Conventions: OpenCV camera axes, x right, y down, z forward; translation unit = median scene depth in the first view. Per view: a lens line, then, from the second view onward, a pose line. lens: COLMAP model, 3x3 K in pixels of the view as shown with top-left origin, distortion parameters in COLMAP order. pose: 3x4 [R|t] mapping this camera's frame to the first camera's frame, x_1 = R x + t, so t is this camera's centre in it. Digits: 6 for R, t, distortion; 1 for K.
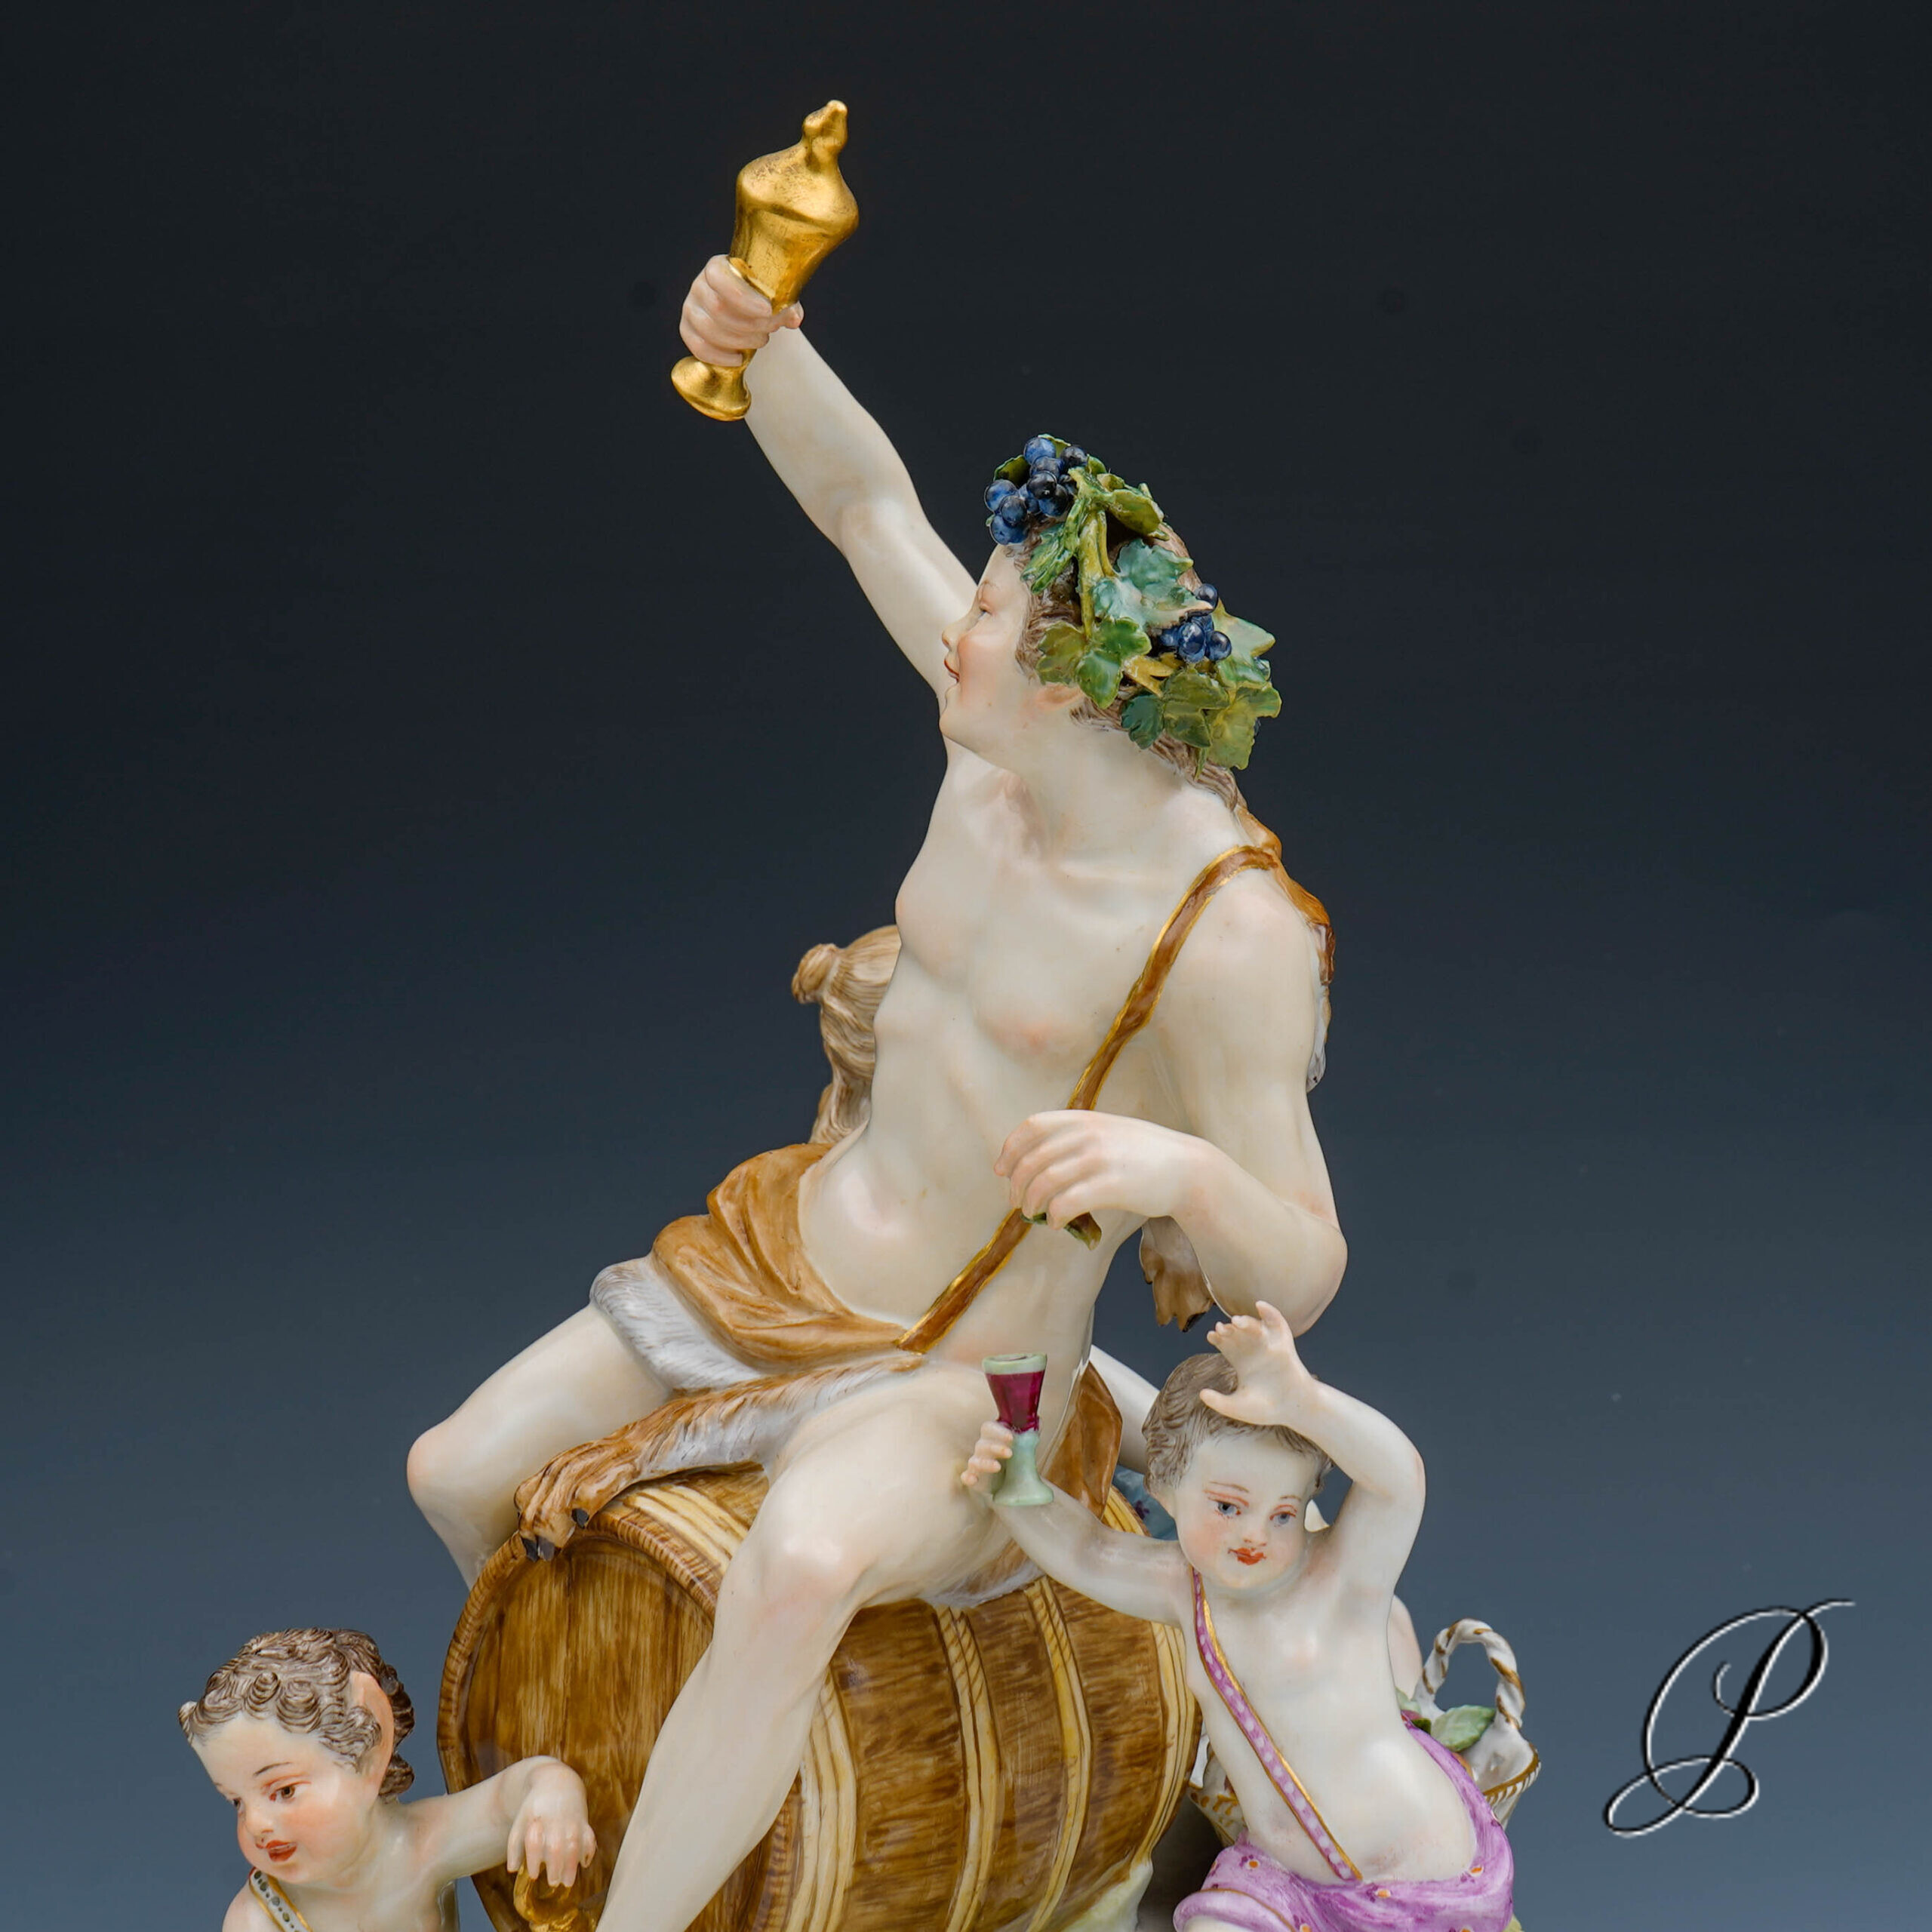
lens RADIAL K [[3791.8, 0, 1093.1], [0, 3791.8, 707.1], [0, 0, 1]] dist [-0.002253, 0.000000]
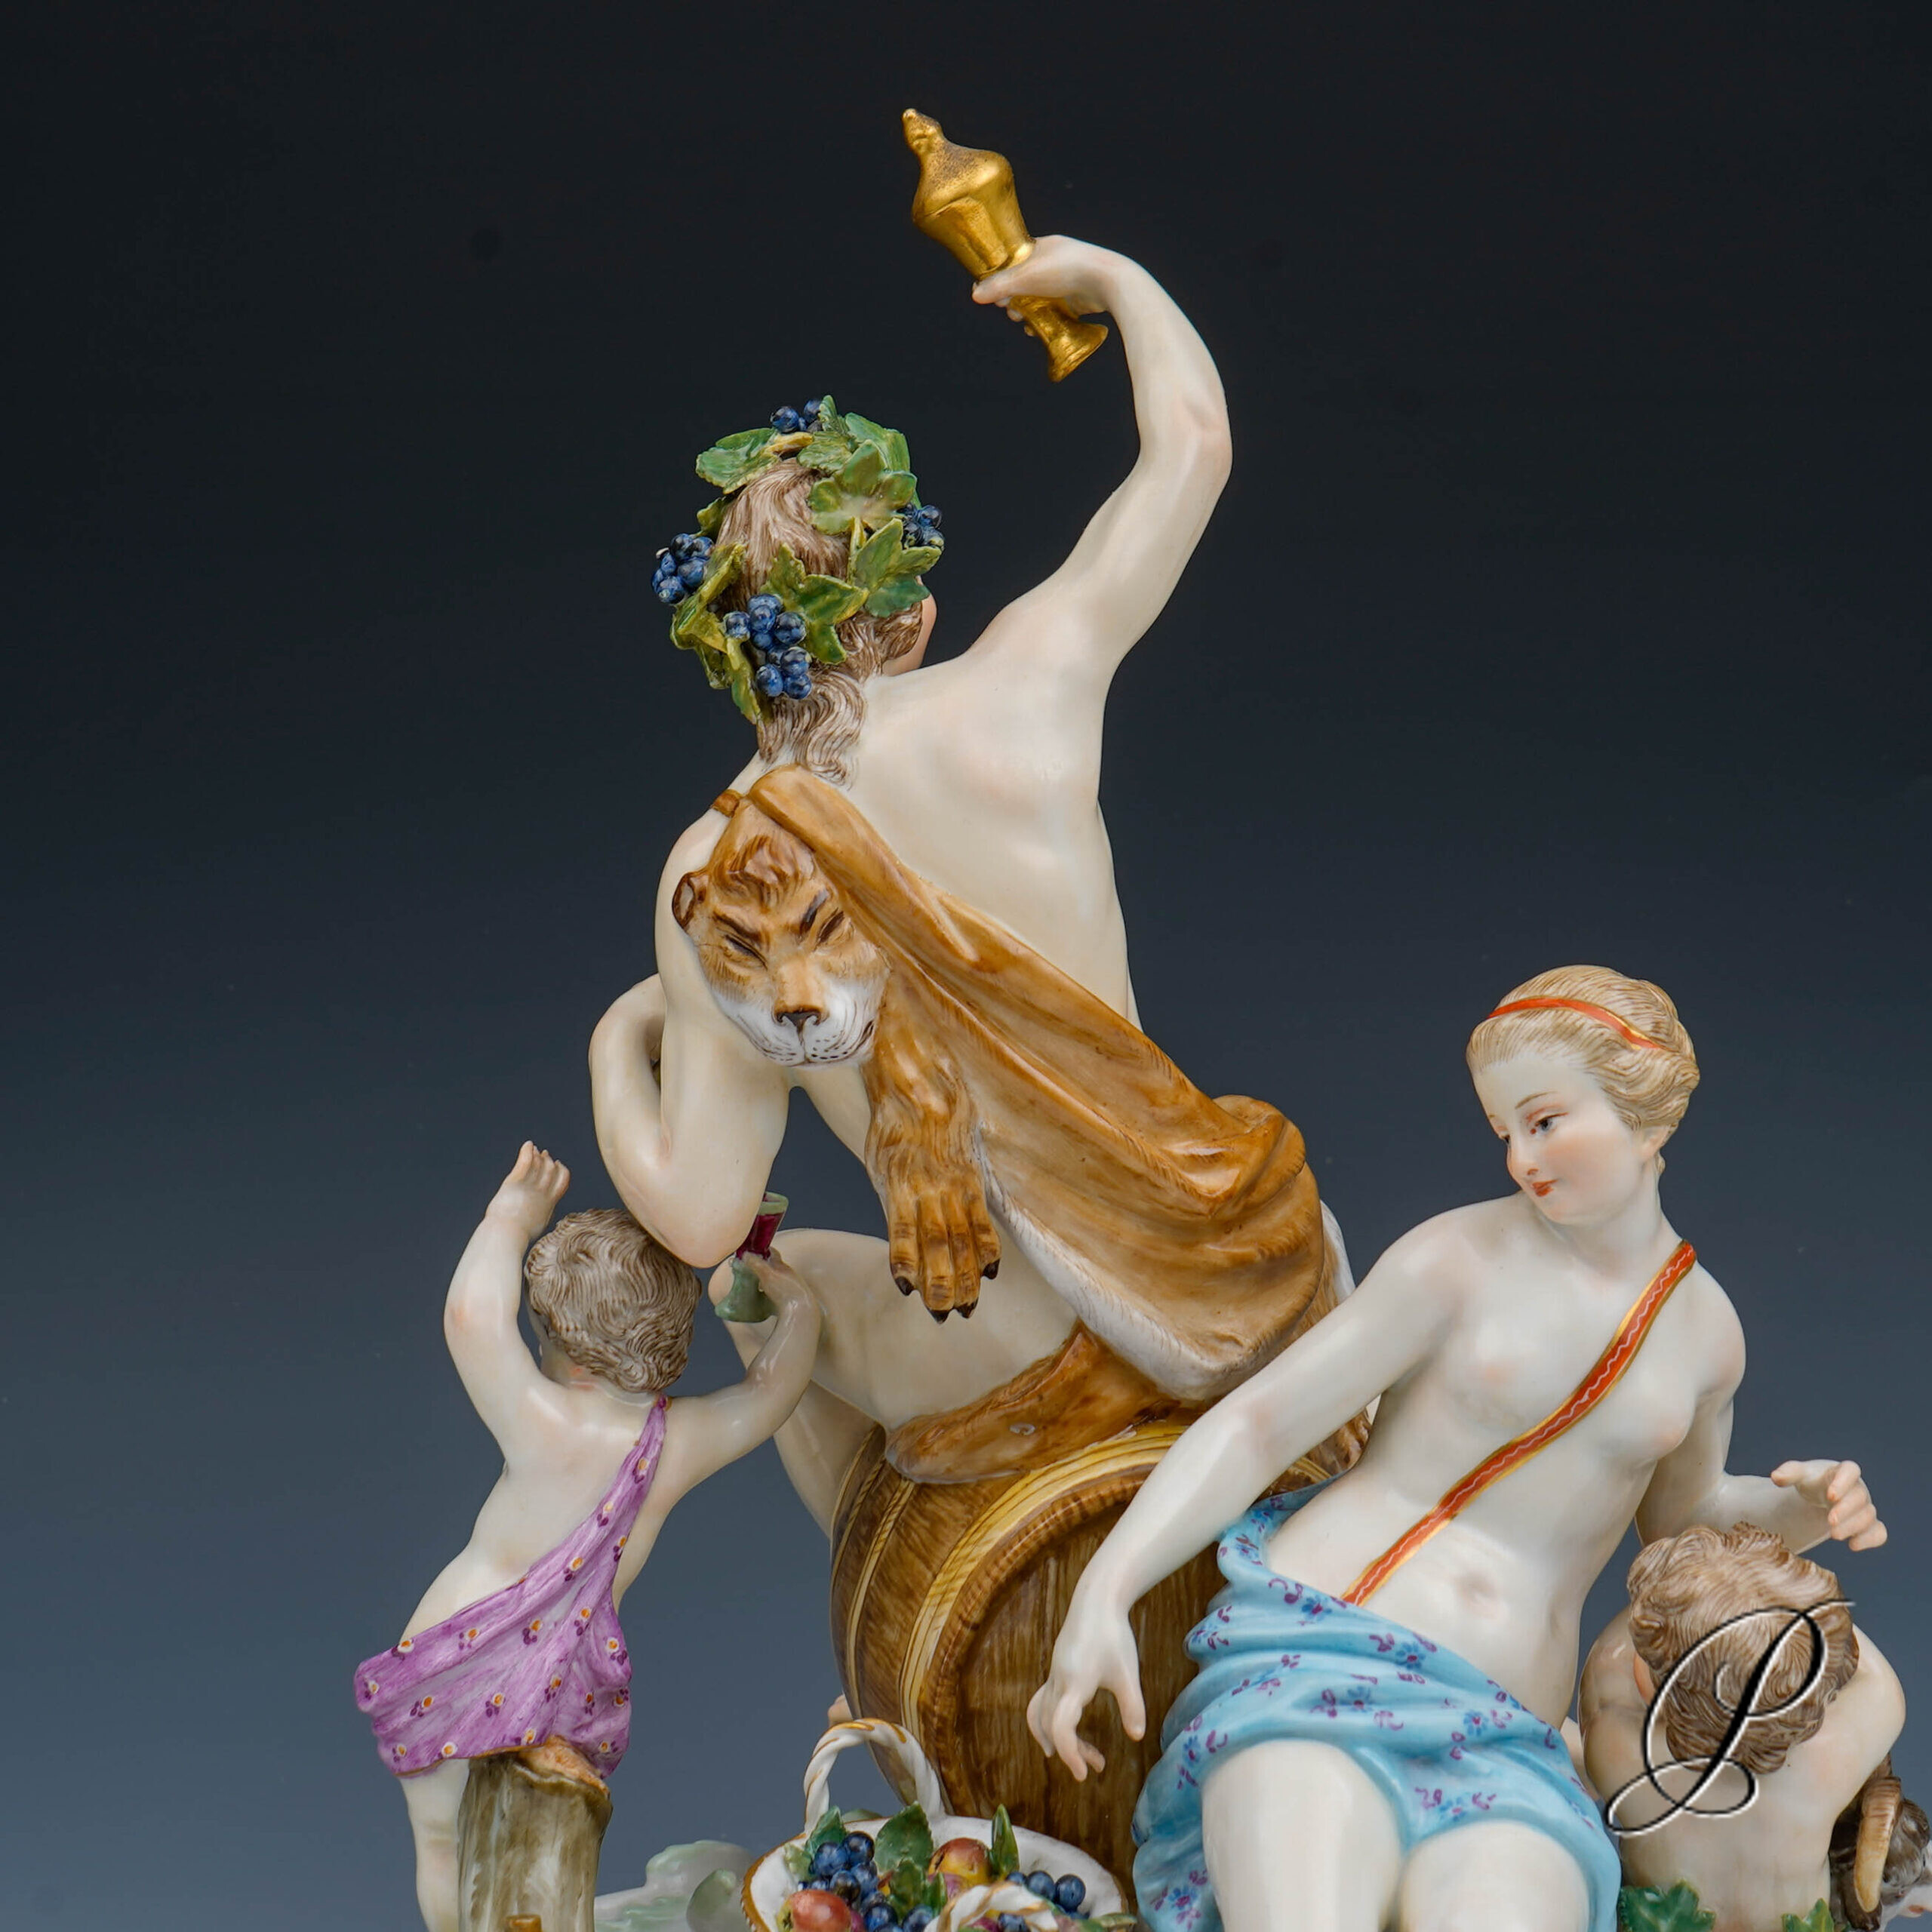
lens RADIAL K [[3884.0, 0, 961.4], [0, 3884.0, 696.2], [0, 0, 1]] dist [0.003429, 0.000000]
pose [[-0.598264, 0.053991, -0.799478, 0.857263], [-0.040585, 0.994405, 0.097526, -0.095946], [0.800270, 0.090793, -0.592726, 1.687801]]
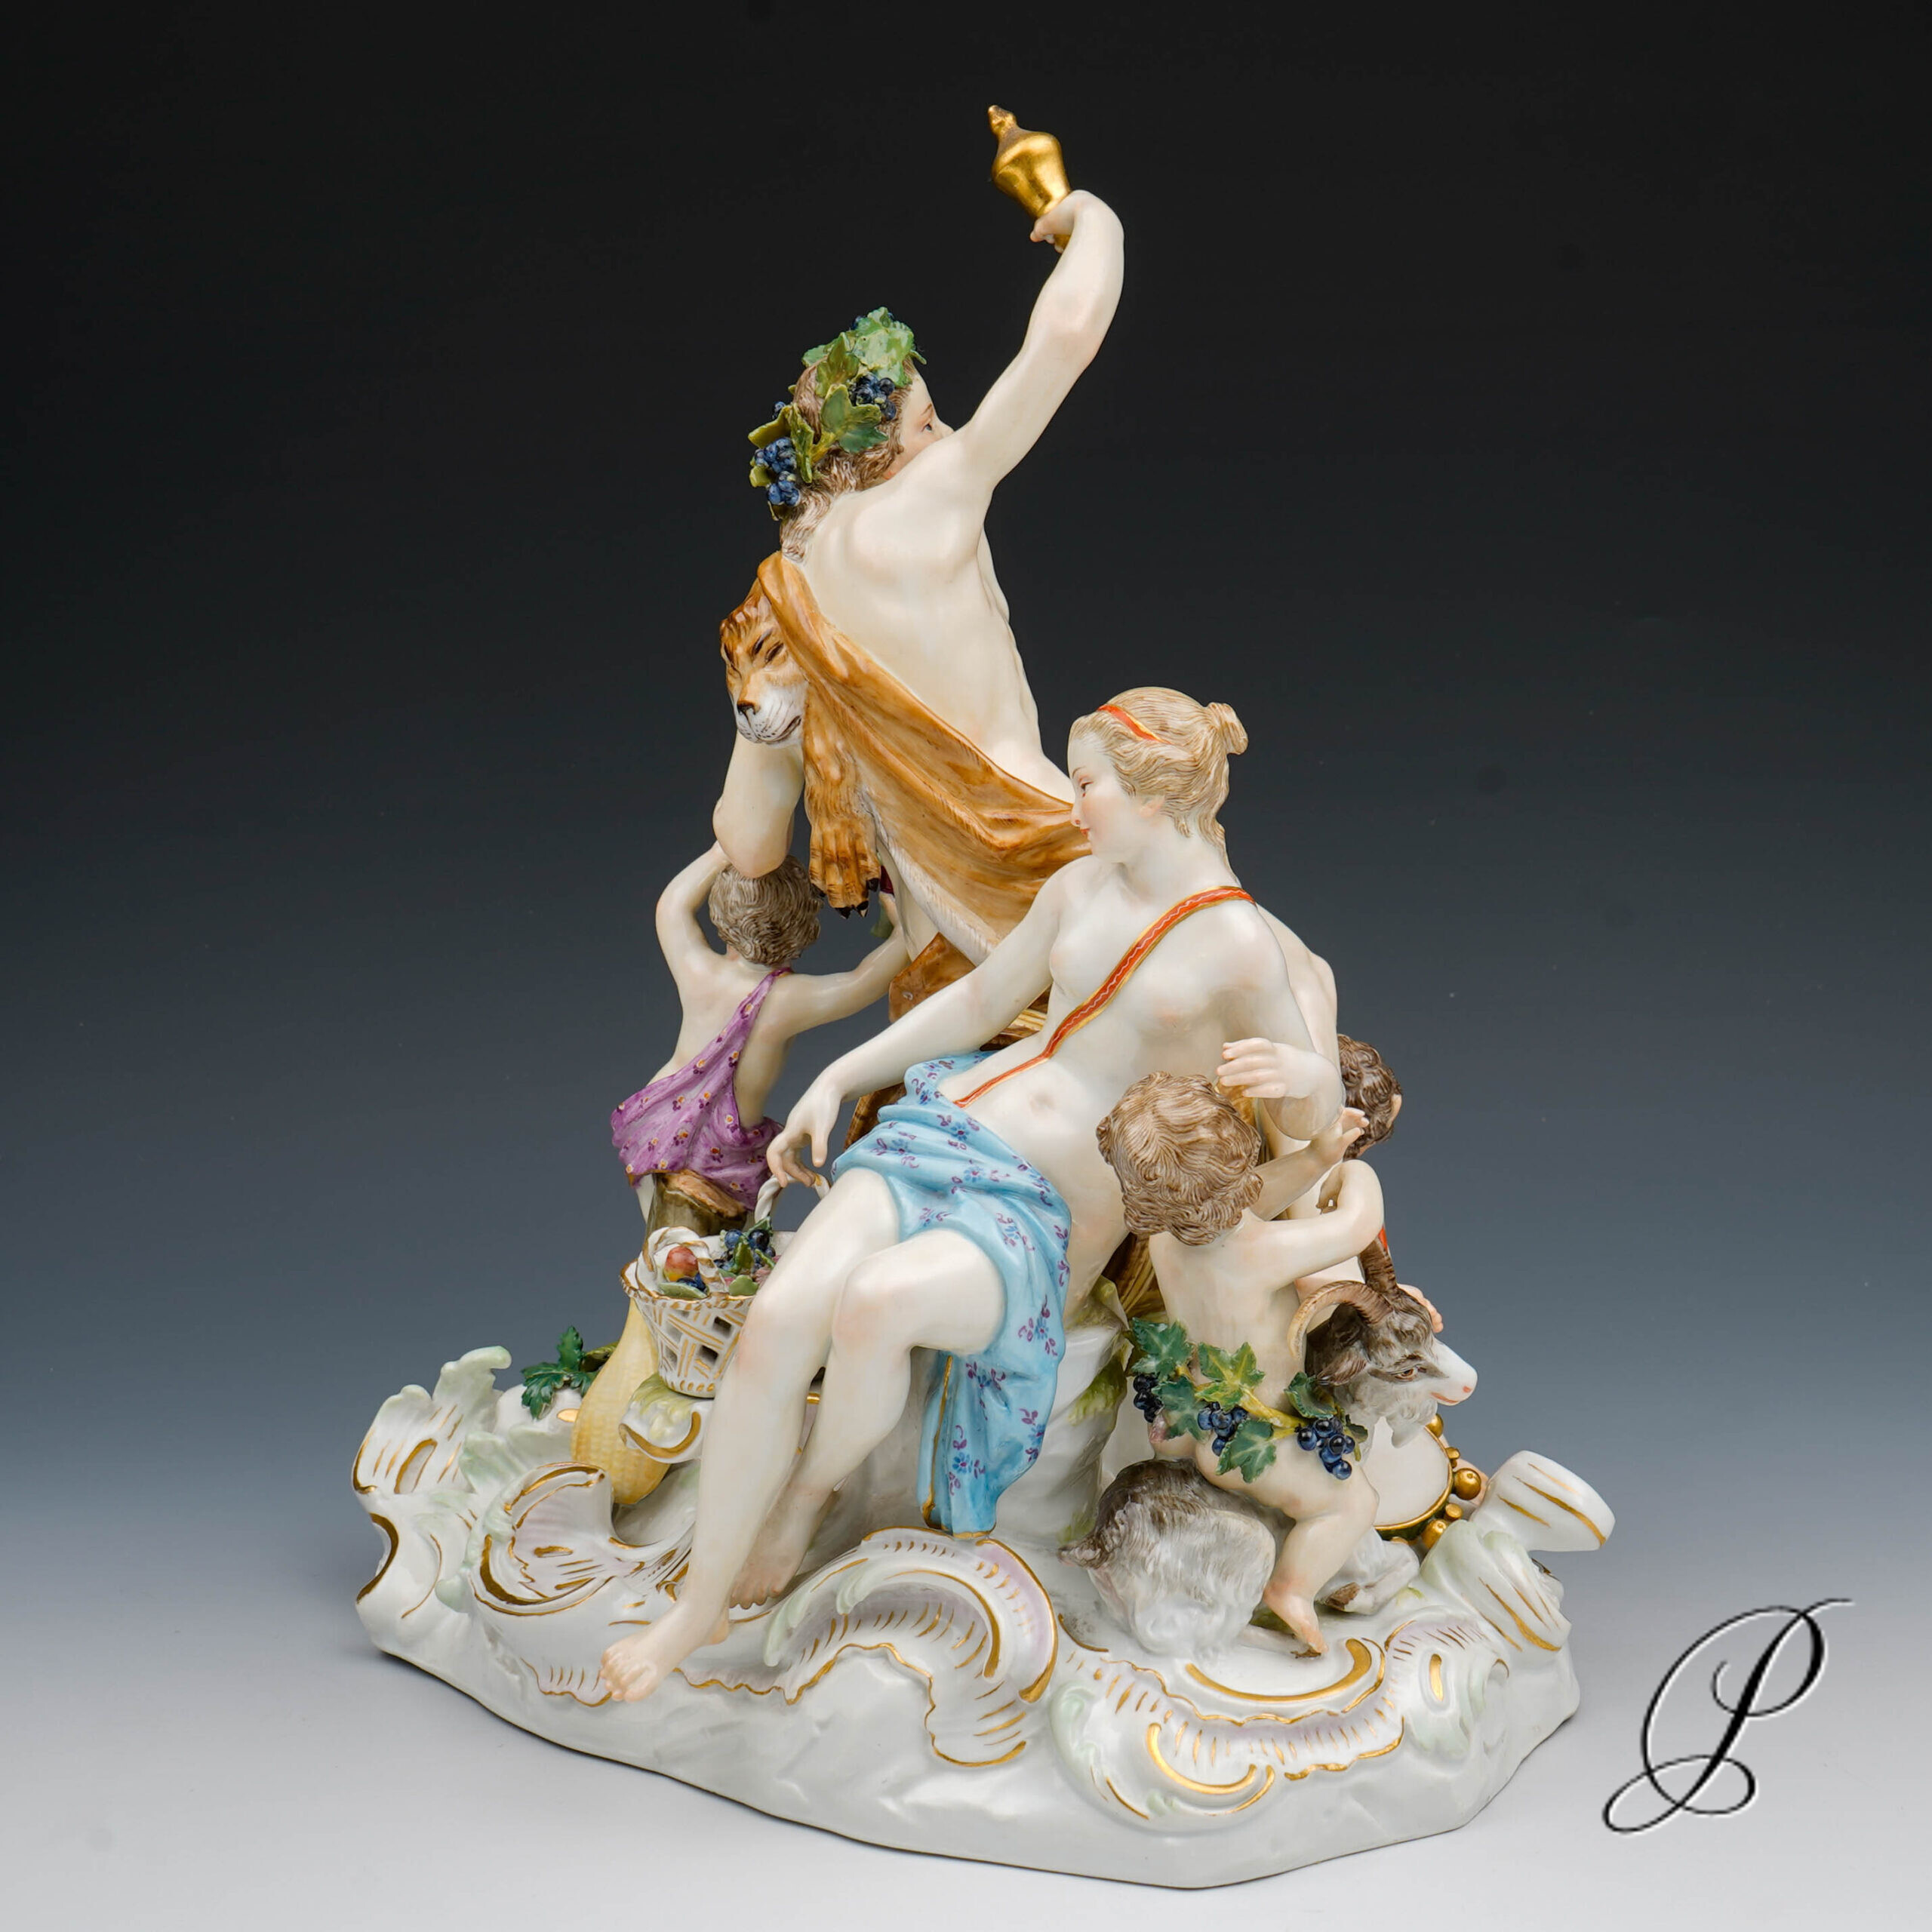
lens RADIAL K [[3466.3, 0, 1231.8], [0, 3466.3, 1184.8], [0, 0, 1]] dist [0.018547, 0.000000]
pose [[-0.943869, 0.063842, -0.324092, 0.349821], [-0.014032, 0.972510, 0.232437, -0.053676], [0.330022, 0.223938, -0.917026, 2.477470]]
